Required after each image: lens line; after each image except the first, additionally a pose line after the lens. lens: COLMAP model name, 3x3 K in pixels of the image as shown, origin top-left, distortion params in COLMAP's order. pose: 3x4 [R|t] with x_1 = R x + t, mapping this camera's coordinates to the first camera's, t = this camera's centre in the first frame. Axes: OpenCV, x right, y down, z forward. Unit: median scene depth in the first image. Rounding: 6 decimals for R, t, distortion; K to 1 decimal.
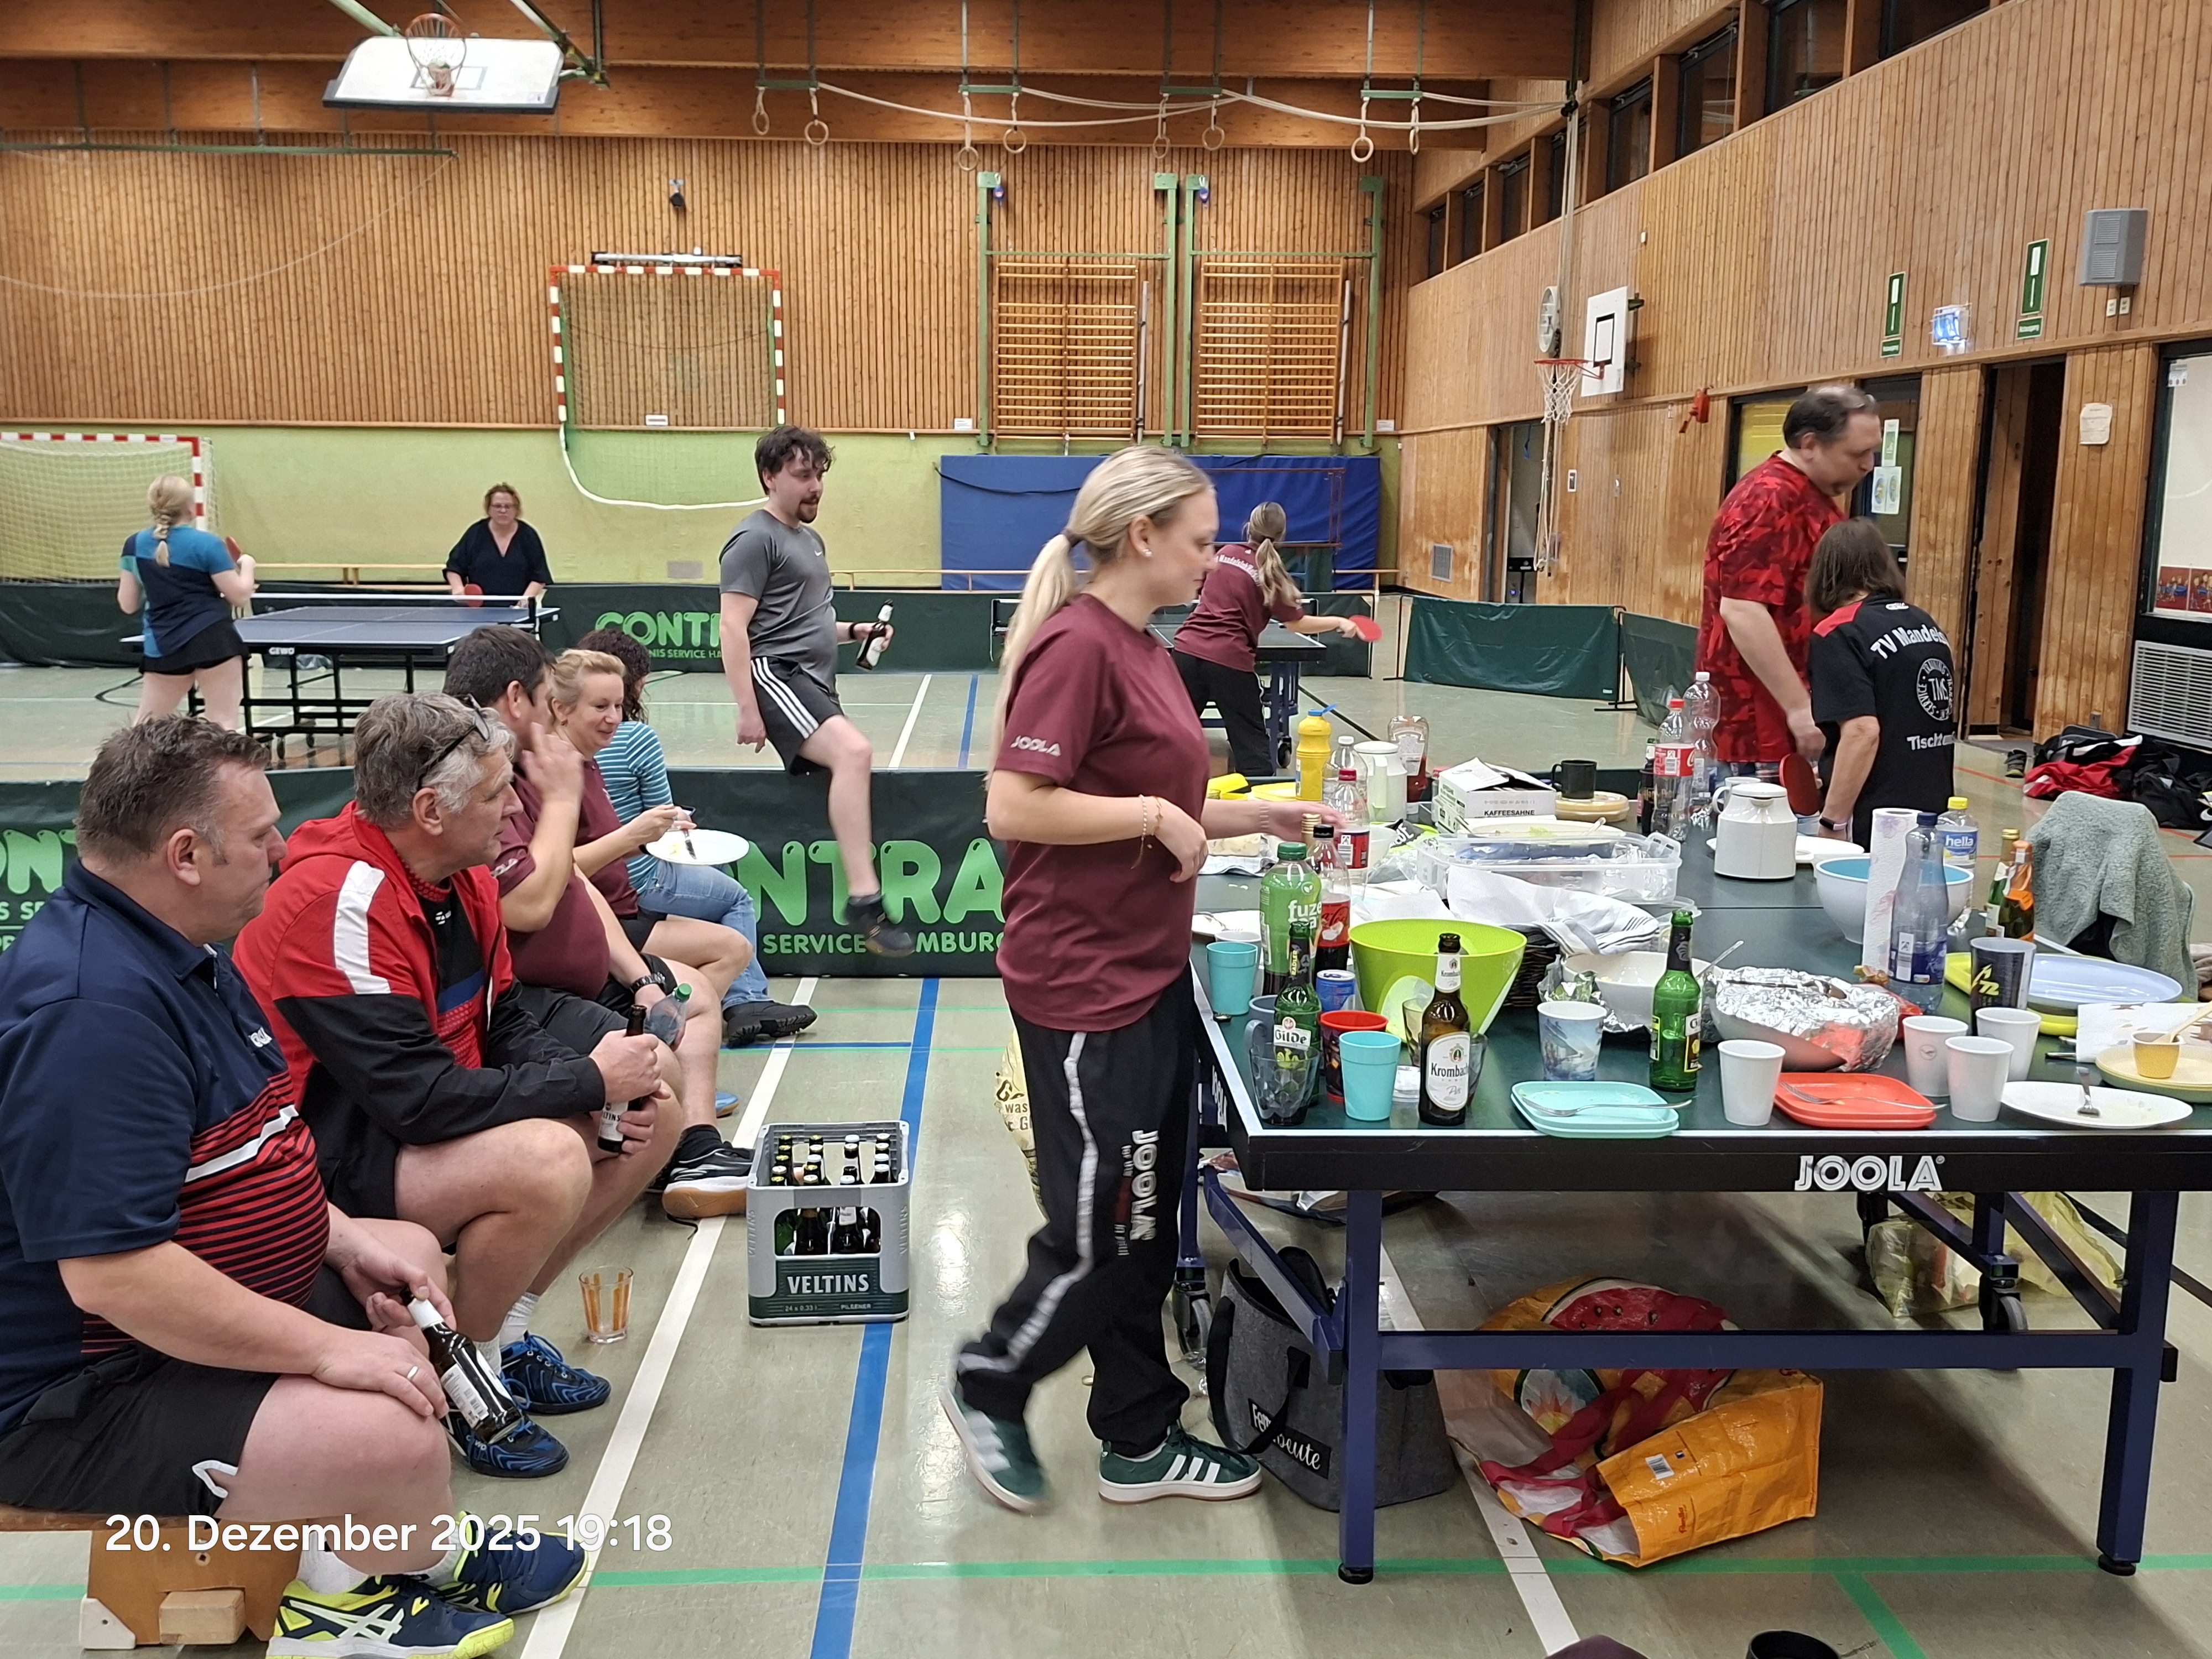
lens RADIAL K [[2096.8, 0, 1087.3], [0, 2096.8, 916.9], [0, 0, 1]] dist [0.137179, -0.195411]
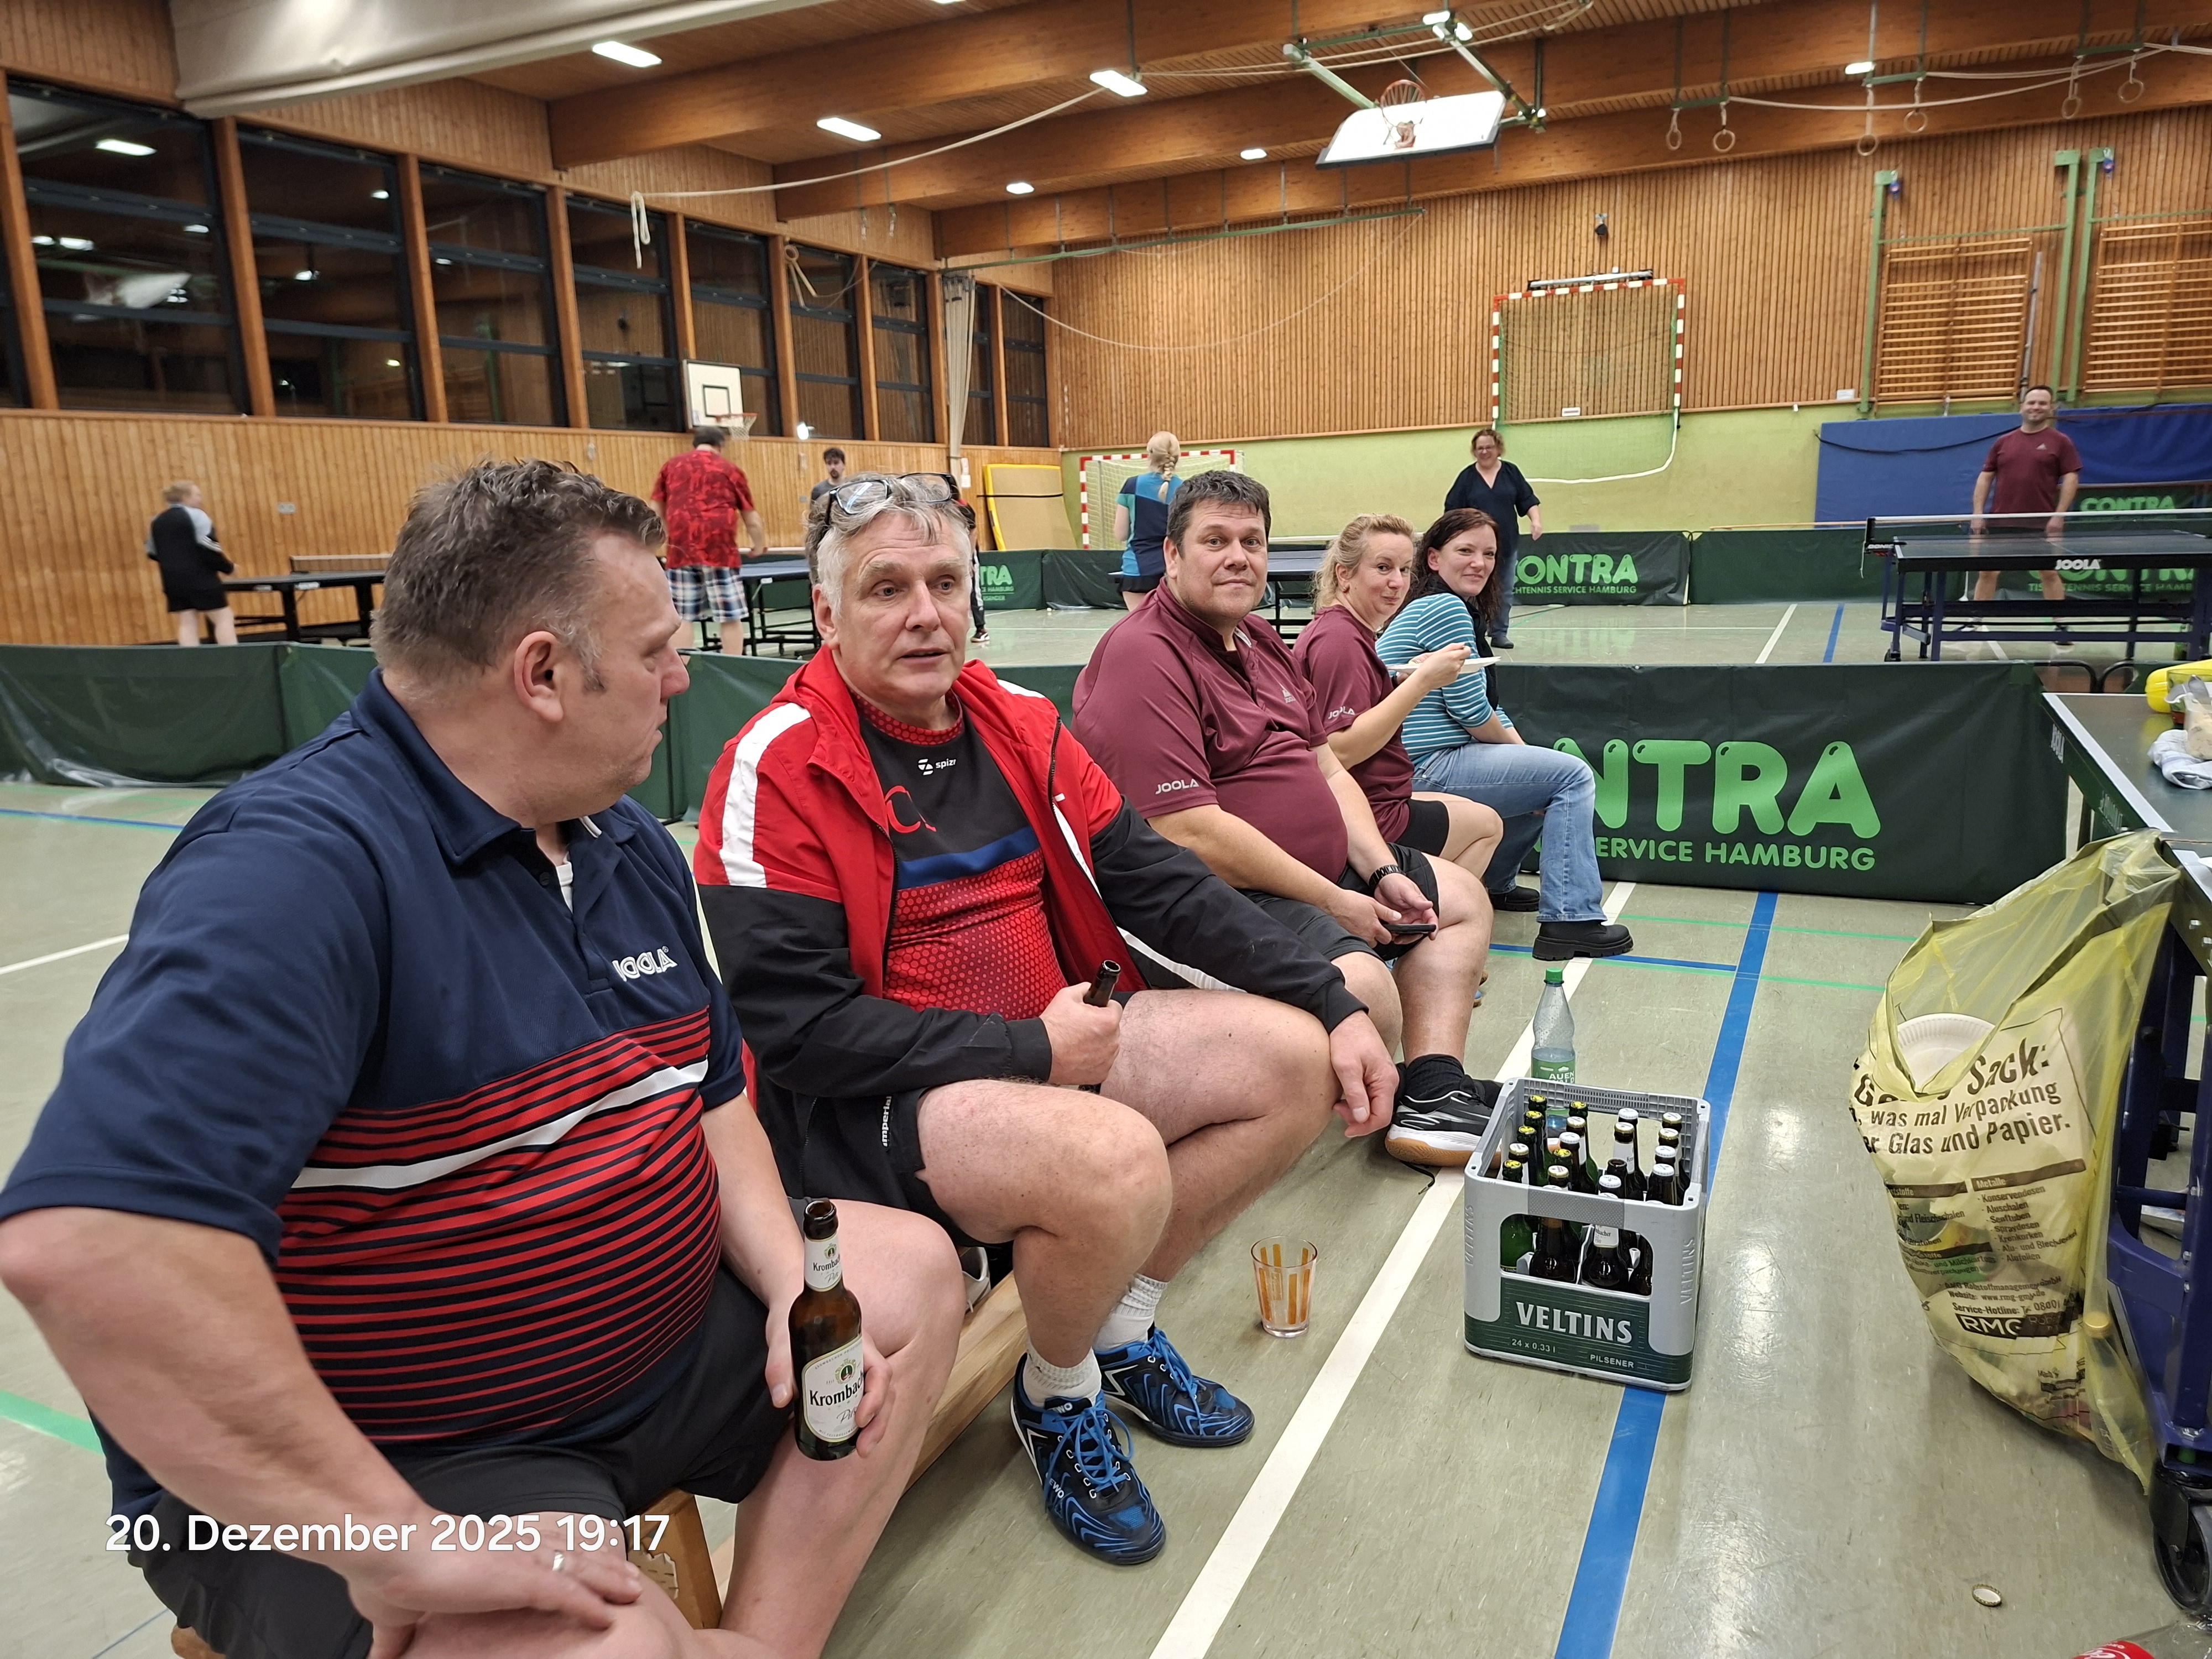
lens RADIAL K [[1550.5, 0, 1104.2], [0, 1550.5, 851.1], [0, 0, 1]] dist [0.045904, -0.066520]
pose [[0.883050, 0.065869, -0.464632, -0.003976], [-0.053386, 0.997773, 0.039988, -0.000260], [0.466232, -0.010506, 0.884600, 0.068178]]
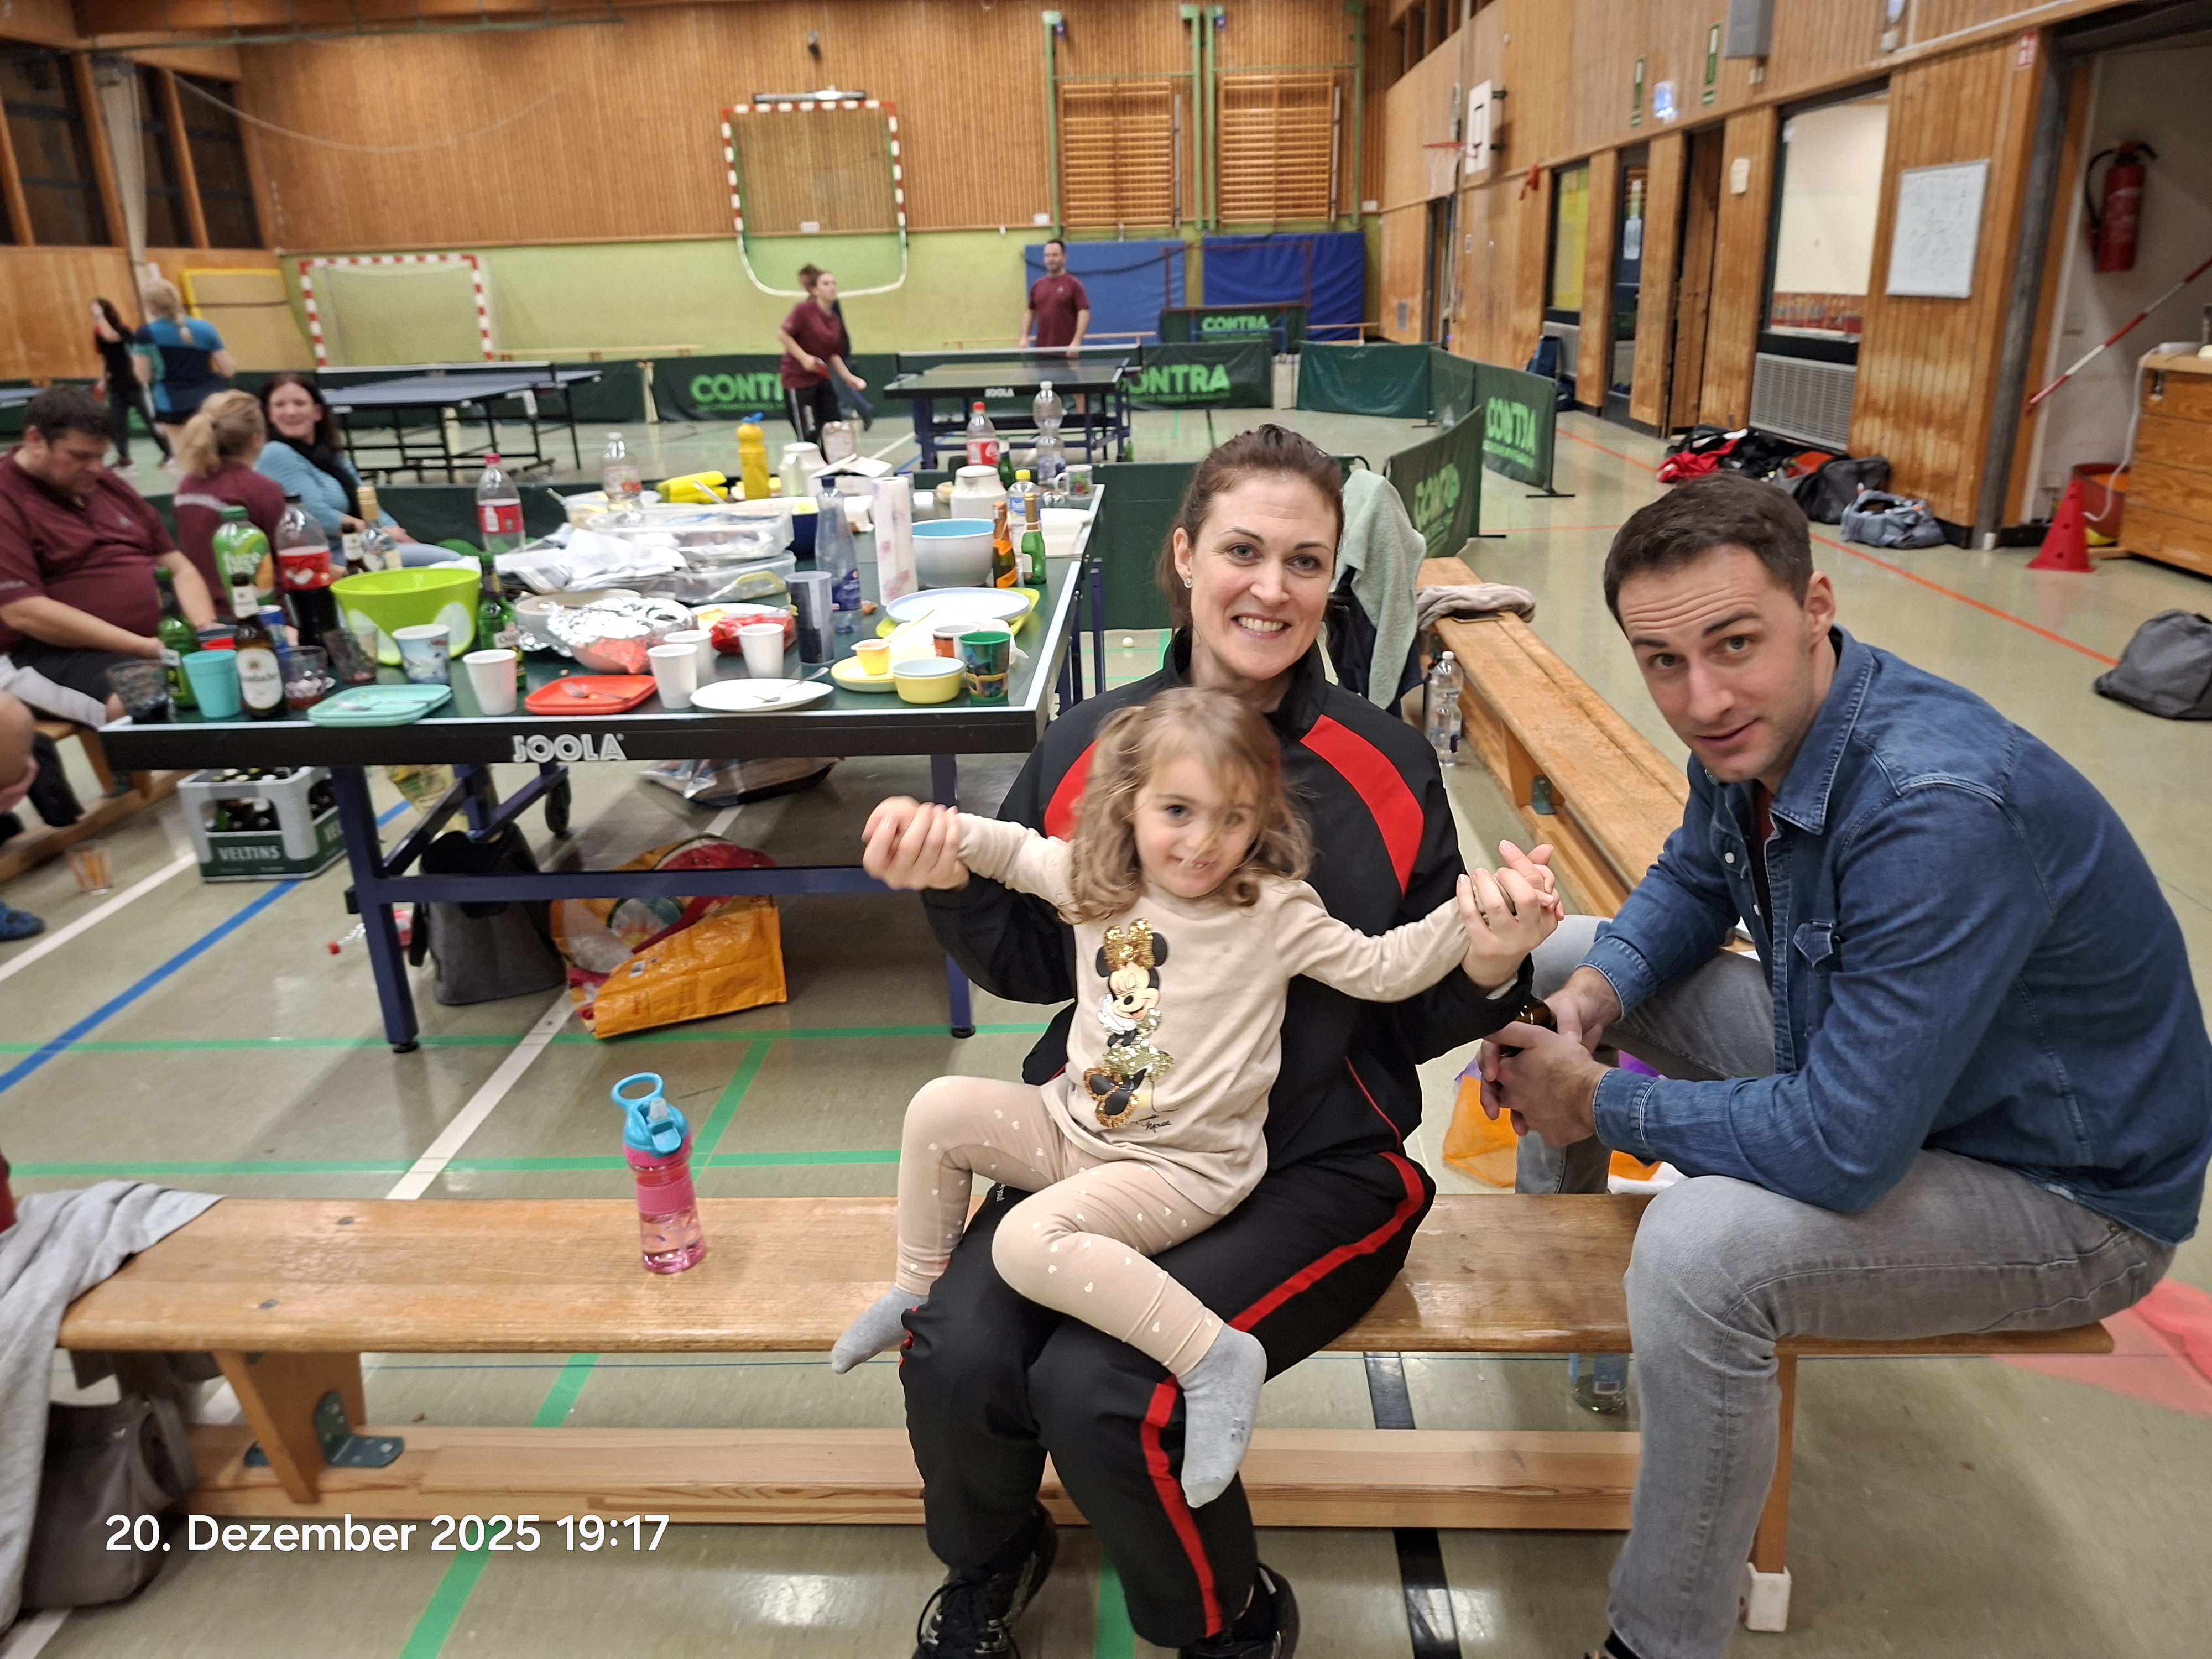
lens RADIAL K [[1575.3, 0, 1139.6], [0, 1575.3, 818.7], [0, 0, 1]] dist [0.056765, -0.072241]
pose [[0.996844, -0.012032, -0.078474, 0.074111], [0.022116, 0.991407, 0.128933, 0.005087], [0.076248, -0.130262, 0.988543, 0.005362]]
